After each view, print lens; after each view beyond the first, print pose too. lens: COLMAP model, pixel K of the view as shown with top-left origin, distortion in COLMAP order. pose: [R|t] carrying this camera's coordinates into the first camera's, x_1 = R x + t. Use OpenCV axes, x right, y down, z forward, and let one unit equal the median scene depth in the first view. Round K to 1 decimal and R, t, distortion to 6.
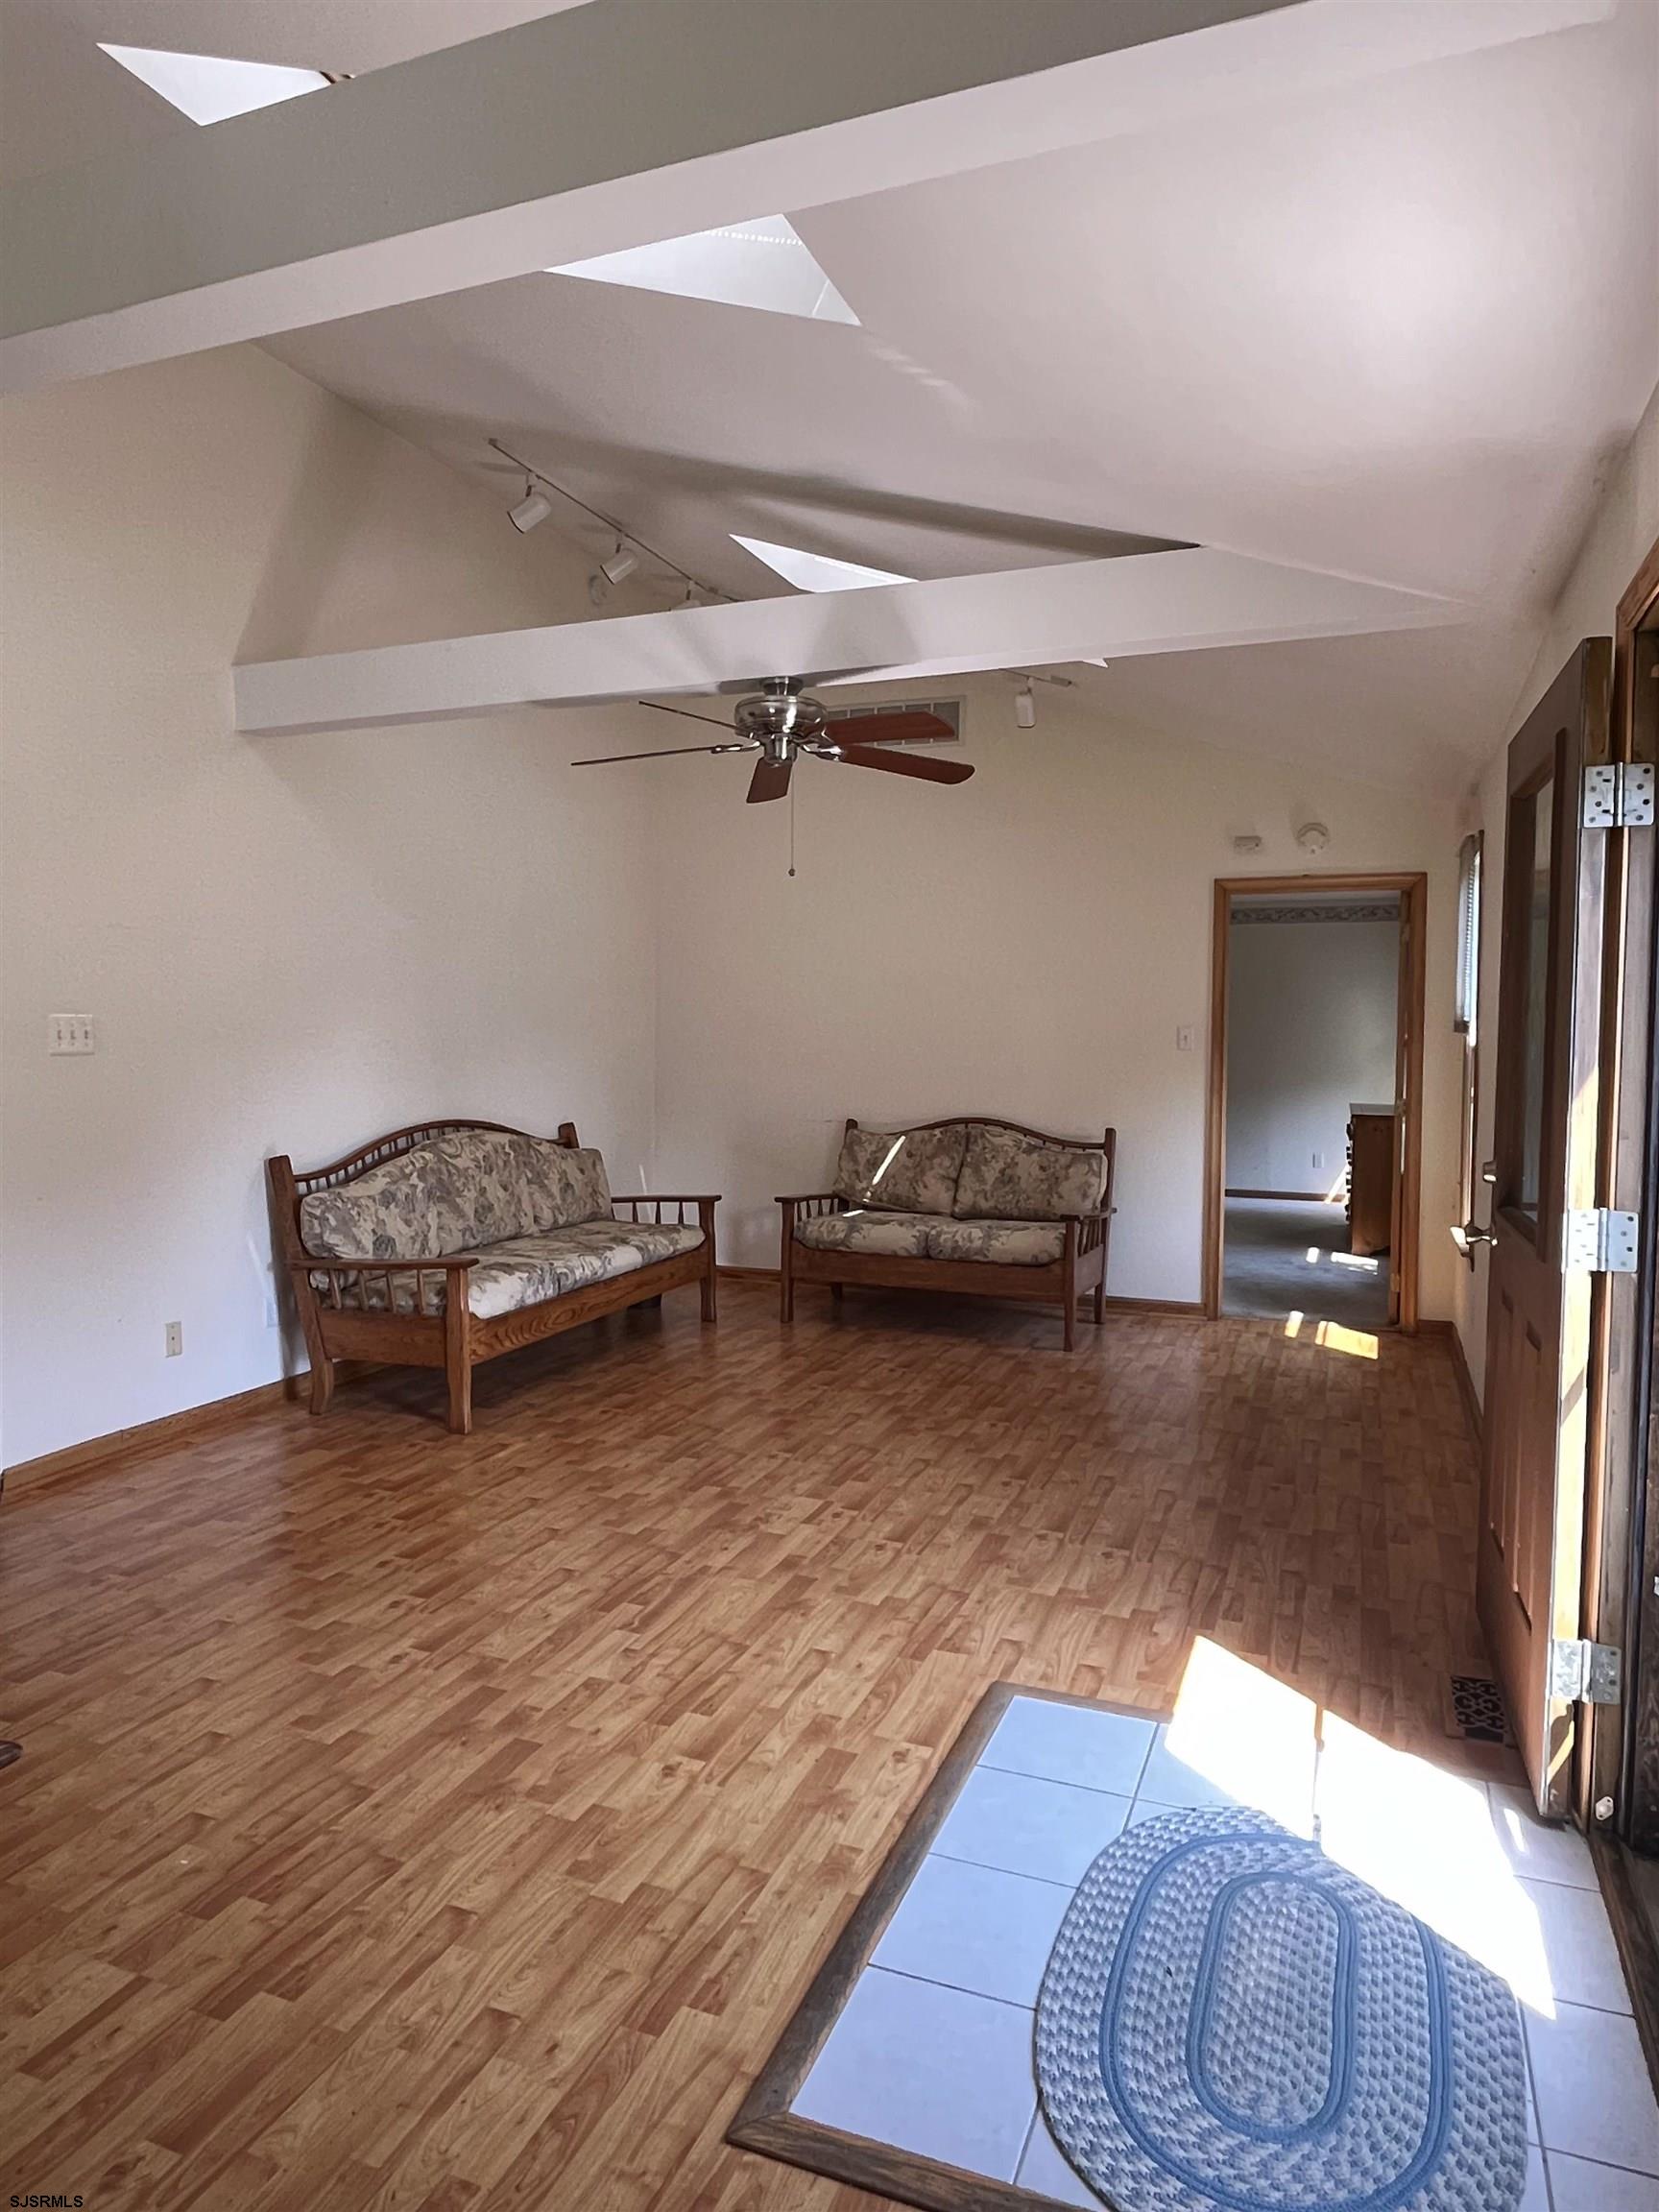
lens RADIAL K [[1362.9, 0, 820.9], [0, 1362.9, 1102.0], [0, 0, 1]] dist [0.010203, -0.000322]
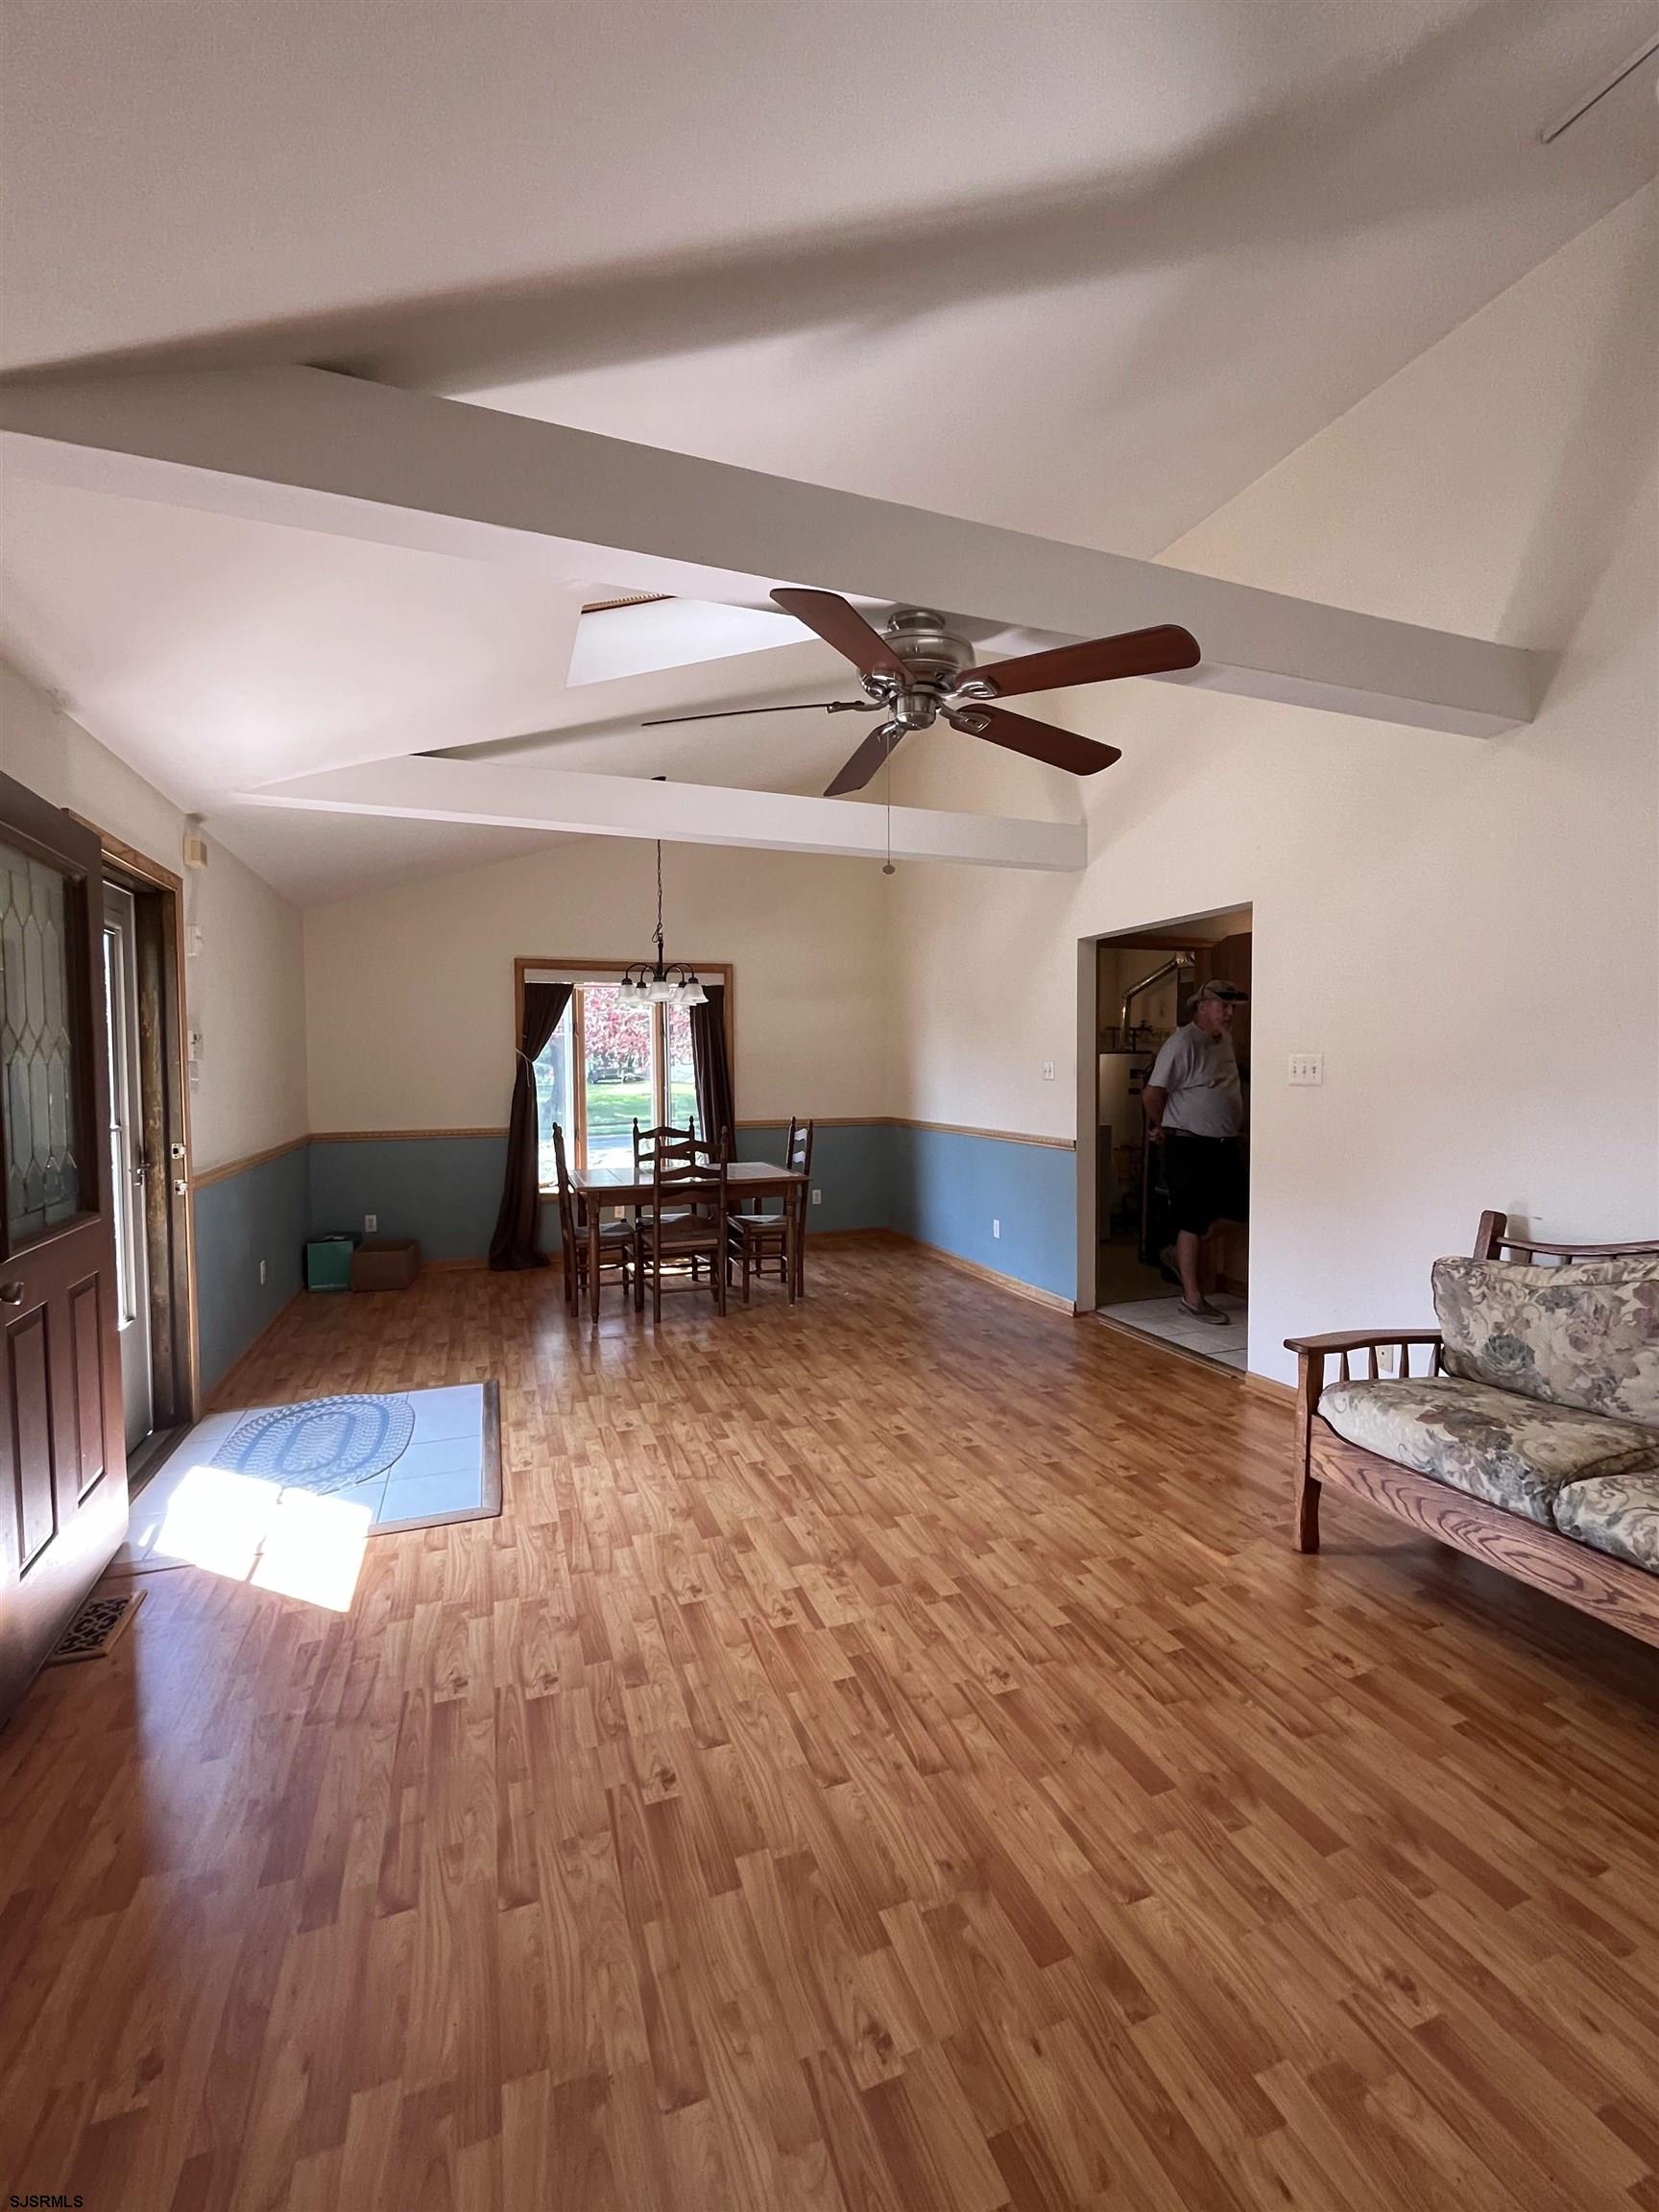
lens RADIAL K [[909.1, 0, 826.2], [0, 909.1, 1107.2], [0, 0, 1]] dist [-0.002528, -0.000533]
pose [[-0.737409, 0.030517, -0.674757, 0.492644], [-0.035419, 0.995857, 0.083747, -0.096893], [0.674518, 0.085655, -0.733273, 1.838665]]
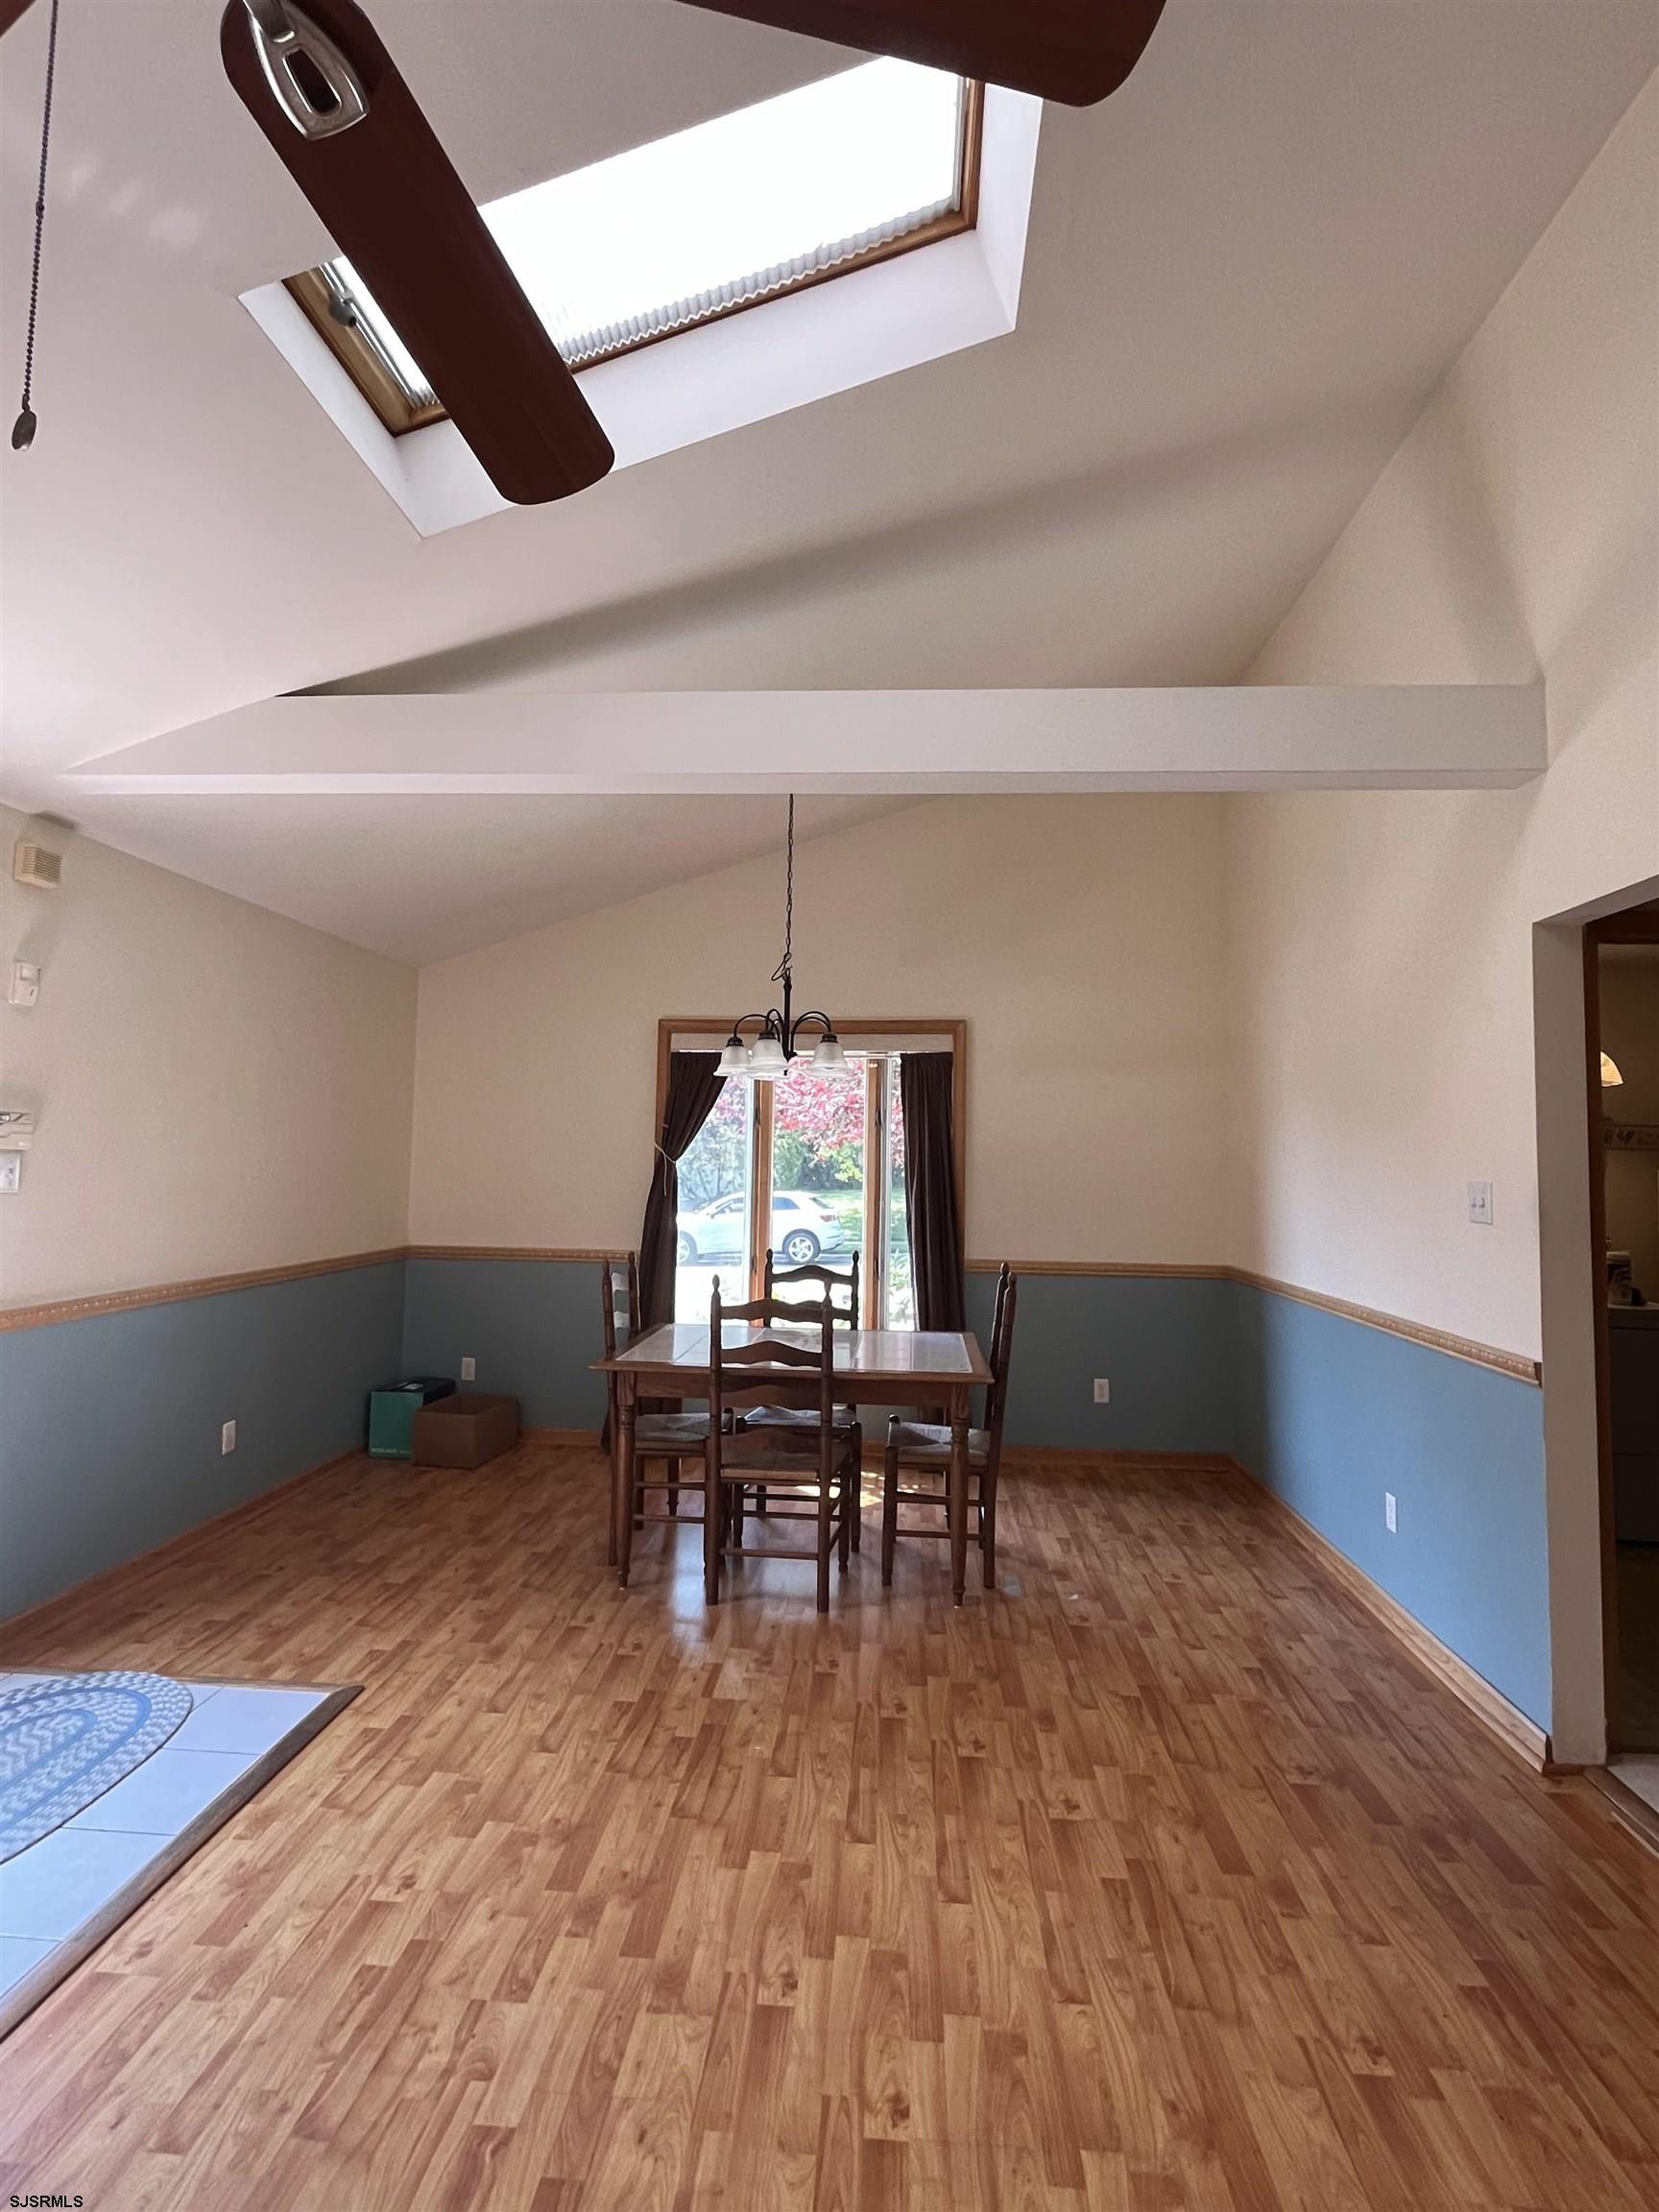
lens RADIAL K [[1054.4, 0, 832.2], [0, 1054.4, 1106.1], [0, 0, 1]] dist [-0.006917, 0.001366]
pose [[-0.950289, -0.040678, -0.308701, -0.124994], [-0.041735, 0.999124, -0.003180, -0.098696], [0.308560, 0.009862, -0.951154, 1.577027]]
